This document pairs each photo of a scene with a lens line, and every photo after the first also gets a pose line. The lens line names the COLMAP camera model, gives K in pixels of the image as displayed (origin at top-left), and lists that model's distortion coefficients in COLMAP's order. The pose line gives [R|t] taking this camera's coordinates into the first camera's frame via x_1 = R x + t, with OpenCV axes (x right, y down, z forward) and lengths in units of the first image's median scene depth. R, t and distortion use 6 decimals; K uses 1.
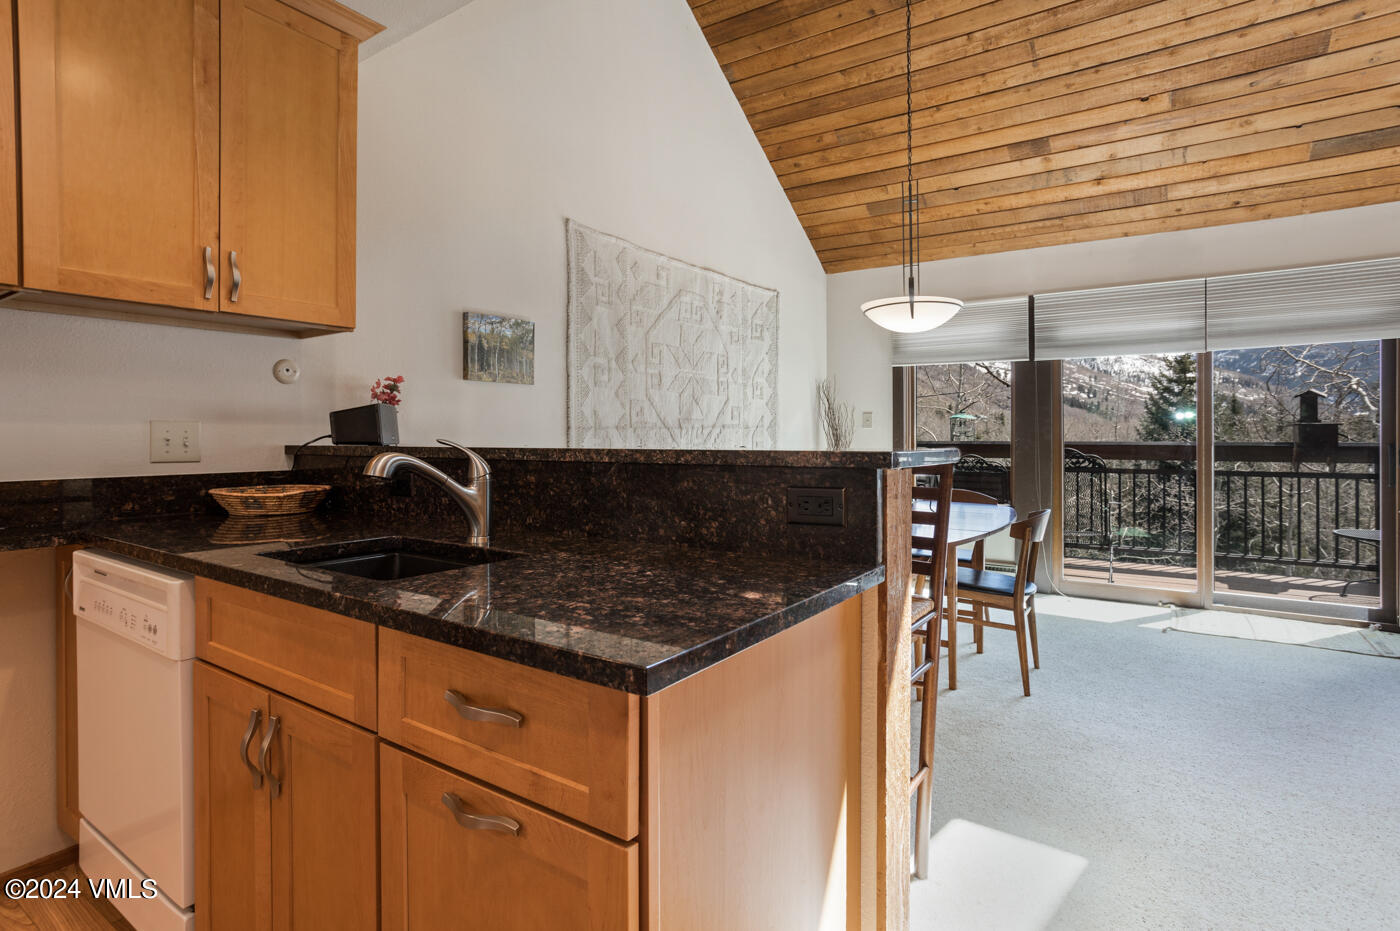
lens RADIAL K [[707.7, 0, 682.1], [0, 707.7, 434.7], [0, 0, 1]] dist [0.005387, 0.001254]
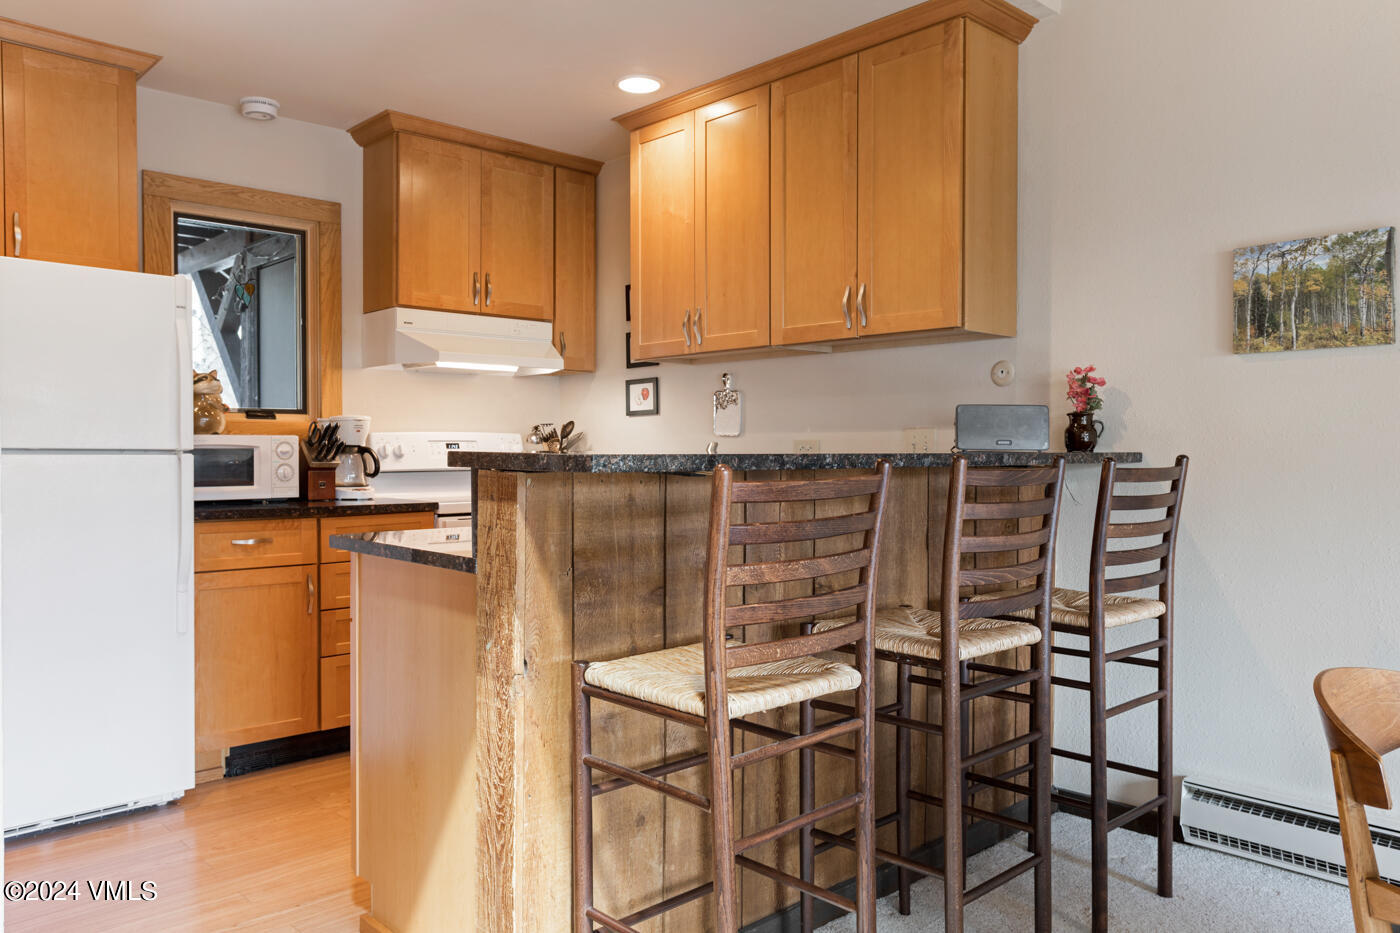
lens RADIAL K [[1010.5, 0, 695.1], [0, 1010.5, 463.4], [0, 0, 1]] dist [-0.001204, 0.002192]
pose [[-0.198821, 0.014148, -0.979934, 0.689485], [-0.002680, 0.999884, 0.014980, 0.010146], [0.980032, 0.005604, -0.198760, 0.685385]]
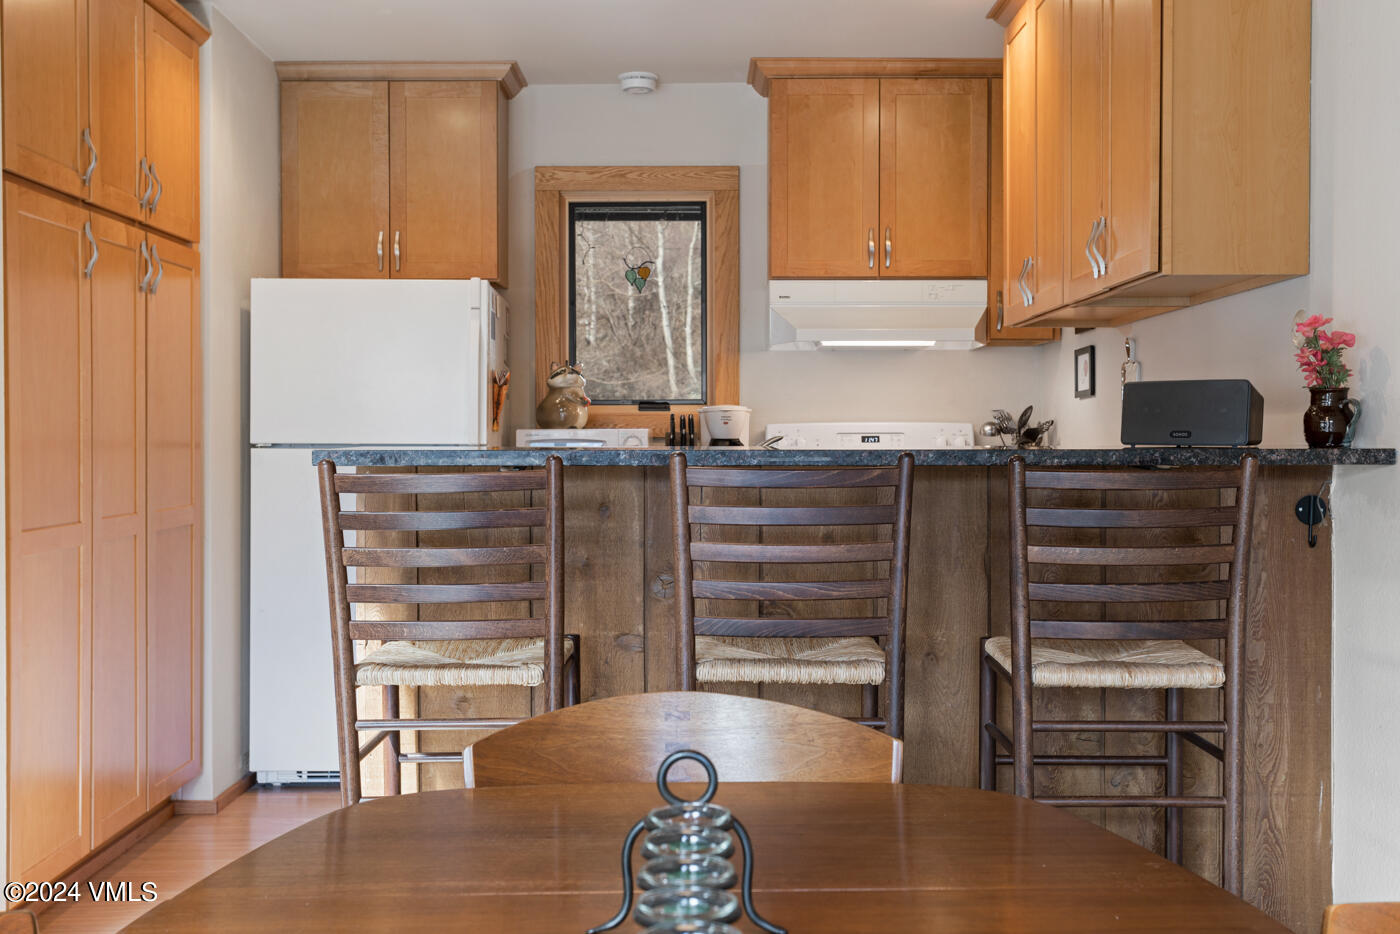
lens RADIAL K [[1494.6, 0, 692.2], [0, 1494.6, 459.9], [0, 0, 1]] dist [-0.018825, 0.000000]
pose [[-0.809041, 0.008121, -0.587696, 0.534050], [-0.000210, 0.999900, 0.014106, 0.006944], [0.587752, 0.011536, -0.808959, 1.396332]]
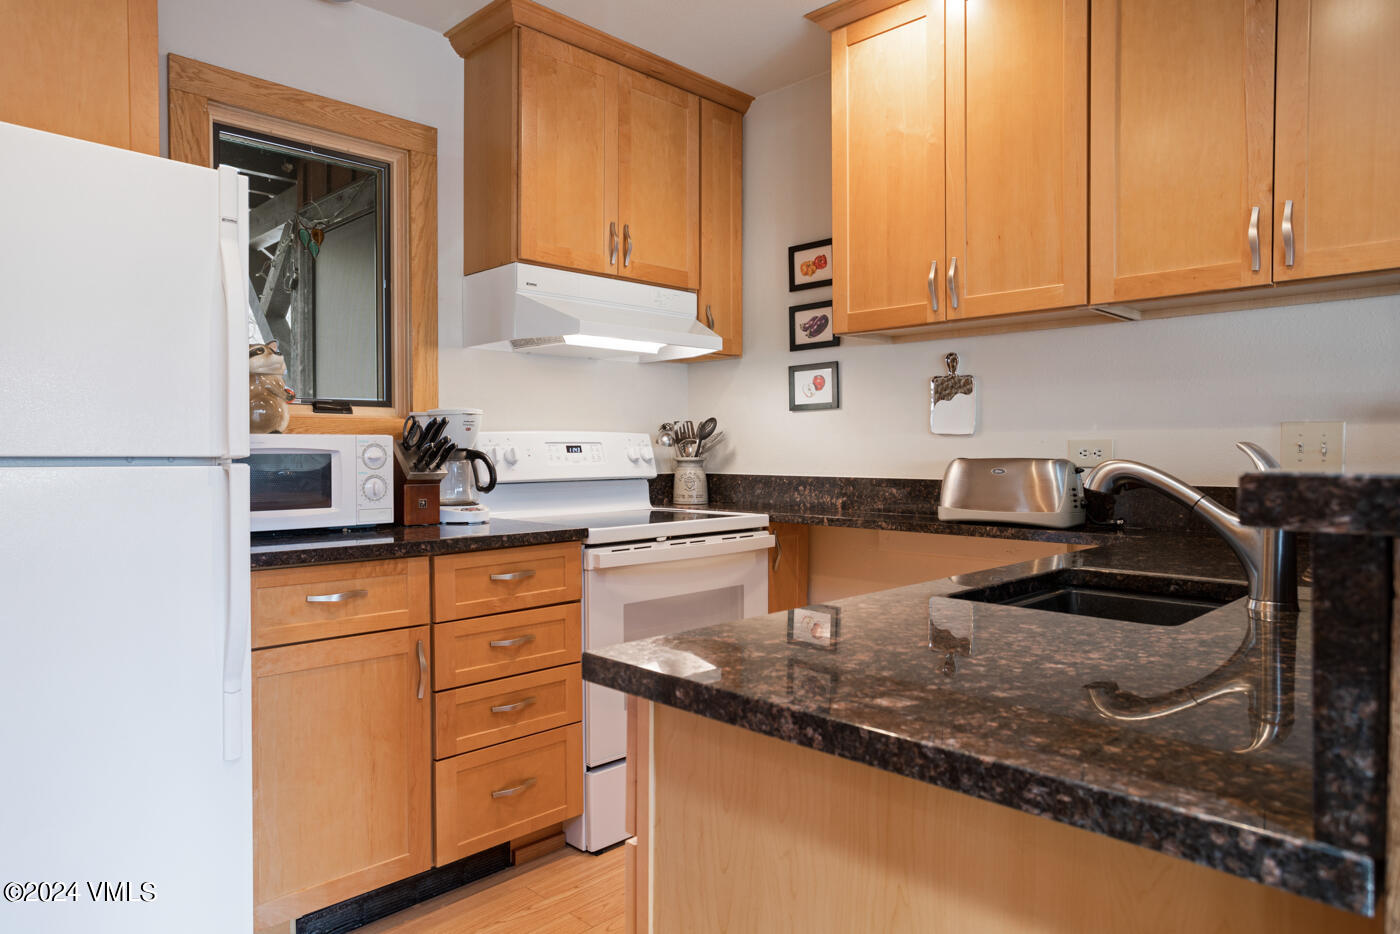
lens RADIAL K [[886.4, 0, 705.8], [0, 886.4, 462.1], [0, 0, 1]] dist [-0.019593, 0.010962]
pose [[-0.159903, 0.013525, -0.987040, 0.271384], [-0.000240, 0.999906, 0.013740, 0.008407], [0.987133, 0.002434, -0.159884, 0.341634]]
